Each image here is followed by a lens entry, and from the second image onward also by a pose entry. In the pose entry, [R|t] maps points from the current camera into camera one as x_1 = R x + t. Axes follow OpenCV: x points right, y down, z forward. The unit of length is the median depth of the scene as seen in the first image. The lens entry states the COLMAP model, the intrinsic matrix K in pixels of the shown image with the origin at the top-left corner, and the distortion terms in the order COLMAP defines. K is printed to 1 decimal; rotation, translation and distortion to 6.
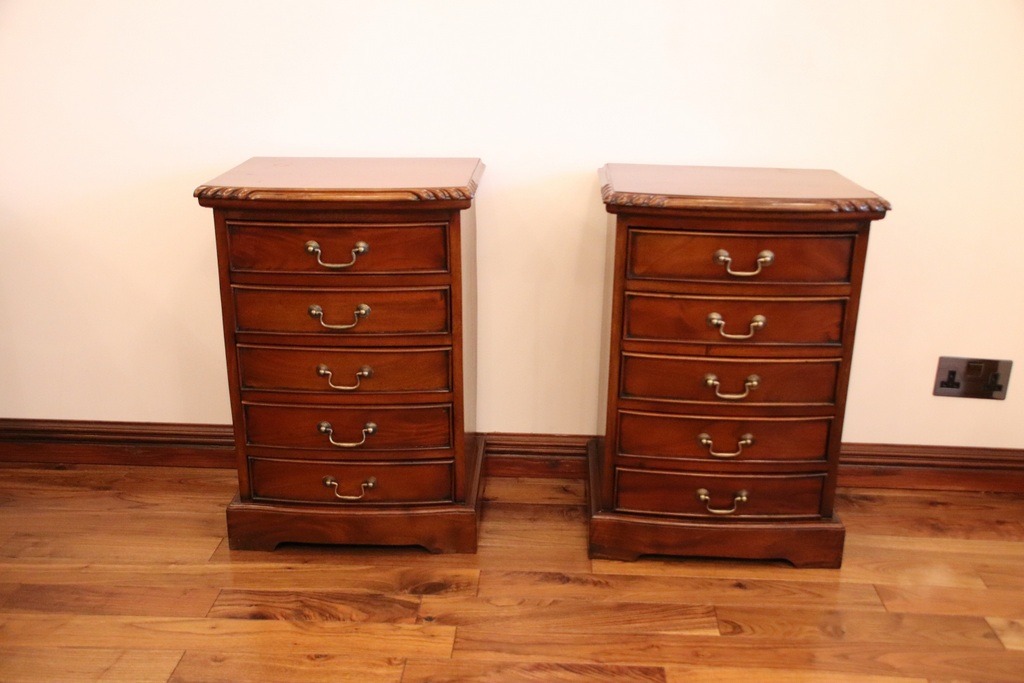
lens RADIAL K [[1057.0, 0, 511.8], [0, 1057.0, 349.8], [0, 0, 1]] dist [-0.062361, 0.280772]
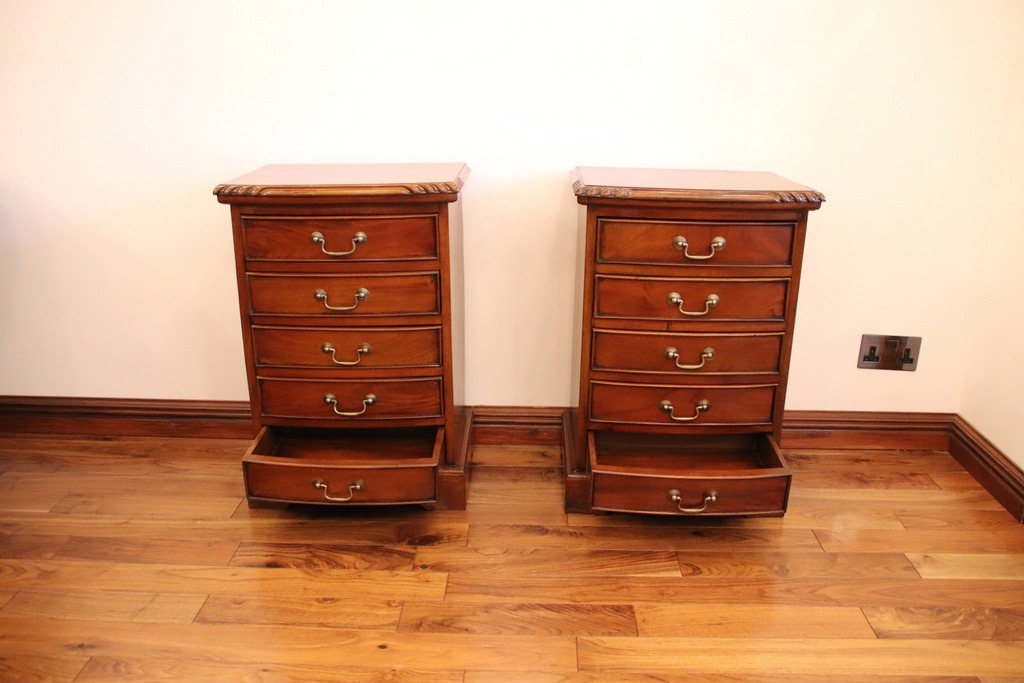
lens RADIAL K [[874.3, 0, 510.3], [0, 874.3, 346.4], [0, 0, 1]] dist [-0.137670, 0.142859]
pose [[0.999803, -0.010034, 0.017098, 0.000138], [0.010164, 0.999920, -0.007573, 0.027639], [-0.017021, 0.007745, 0.999825, 0.071085]]
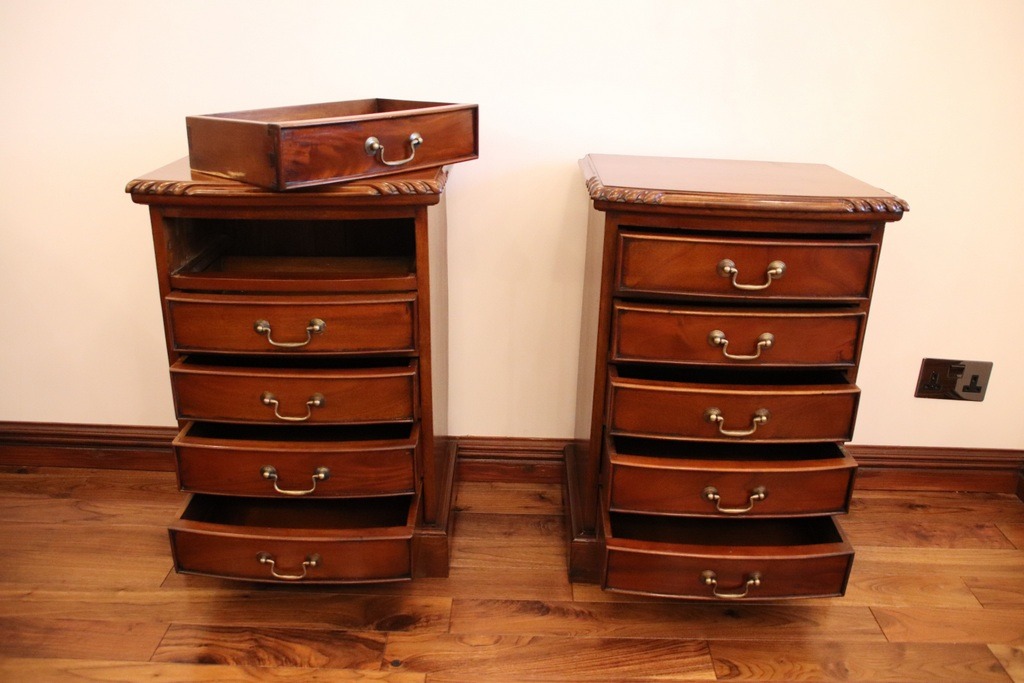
lens RADIAL K [[876.7, 0, 511.1], [0, 876.7, 346.9], [0, 0, 1]] dist [-0.144144, 0.153716]
pose [[0.999428, -0.001966, 0.033753, -0.003911], [0.000561, 0.999136, 0.041560, -0.044706], [-0.033806, -0.041517, 0.998566, 0.265206]]
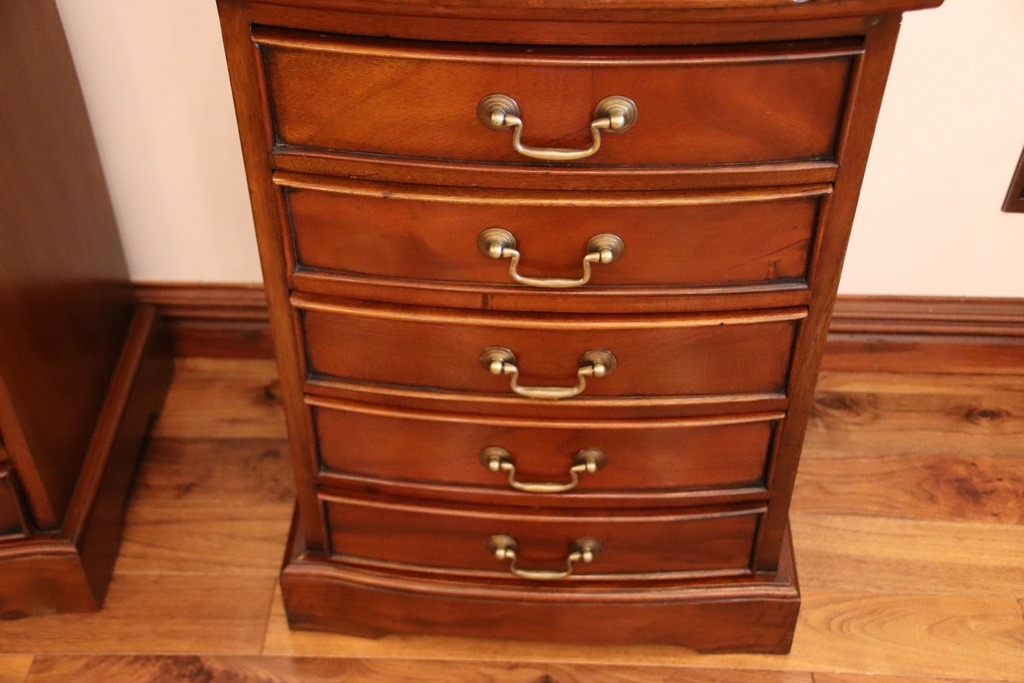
lens RADIAL K [[1389.2, 0, 525.4], [0, 1389.2, 340.9], [0, 0, 1]] dist [0.119018, 0.003442]
pose [[0.999747, -0.018549, 0.012703, 0.193905], [0.011600, 0.909611, 0.415300, -0.215147], [-0.019258, -0.415048, 0.909596, 0.491270]]
